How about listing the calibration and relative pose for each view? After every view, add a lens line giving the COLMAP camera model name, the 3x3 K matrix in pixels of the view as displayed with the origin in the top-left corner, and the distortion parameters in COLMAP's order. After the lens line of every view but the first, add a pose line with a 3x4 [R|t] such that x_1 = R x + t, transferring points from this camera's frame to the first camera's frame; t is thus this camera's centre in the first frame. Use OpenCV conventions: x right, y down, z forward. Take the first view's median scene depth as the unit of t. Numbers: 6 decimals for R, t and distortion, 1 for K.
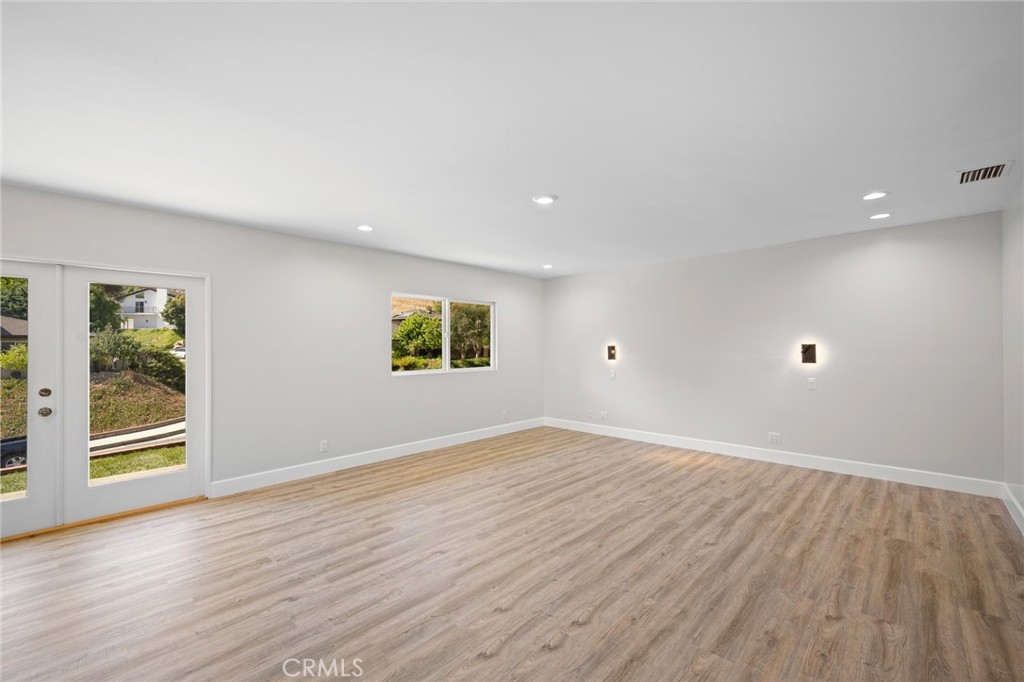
lens RADIAL K [[425.3, 0, 512.4], [0, 425.3, 345.1], [0, 0, 1]] dist [-0.000020, -0.000403]
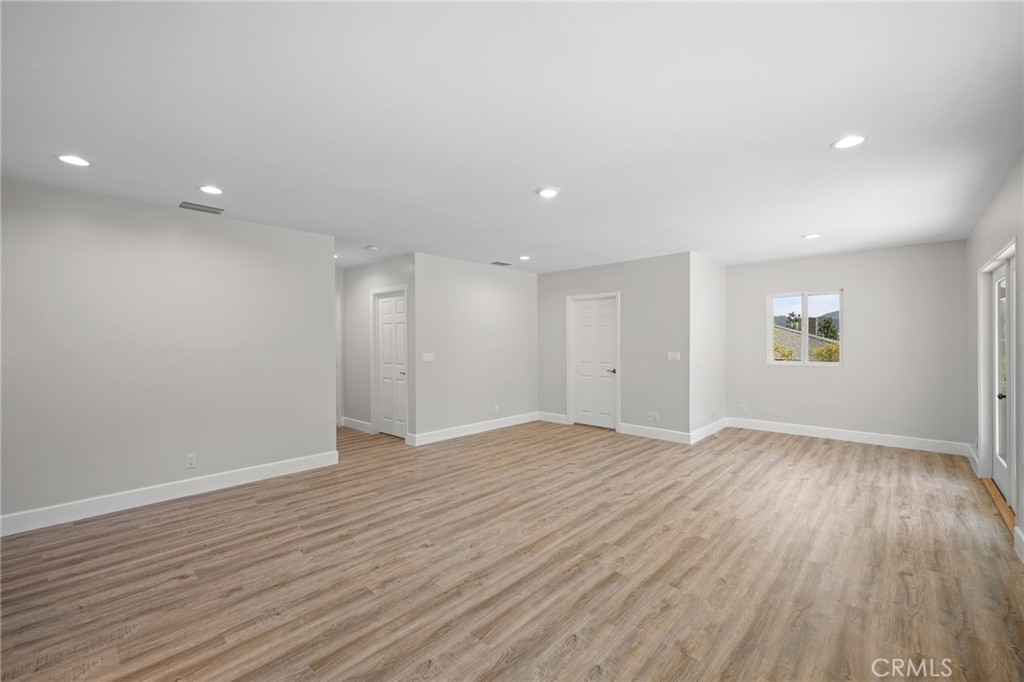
lens RADIAL K [[425.3, 0, 513.2], [0, 425.3, 340.1], [0, 0, 1]] dist [-0.000020, -0.000403]
pose [[-0.999811, 0.009364, -0.017035, 0.180063], [0.009407, 0.999953, -0.002482, 0.003151], [0.017011, -0.002642, -0.999852, 2.011500]]
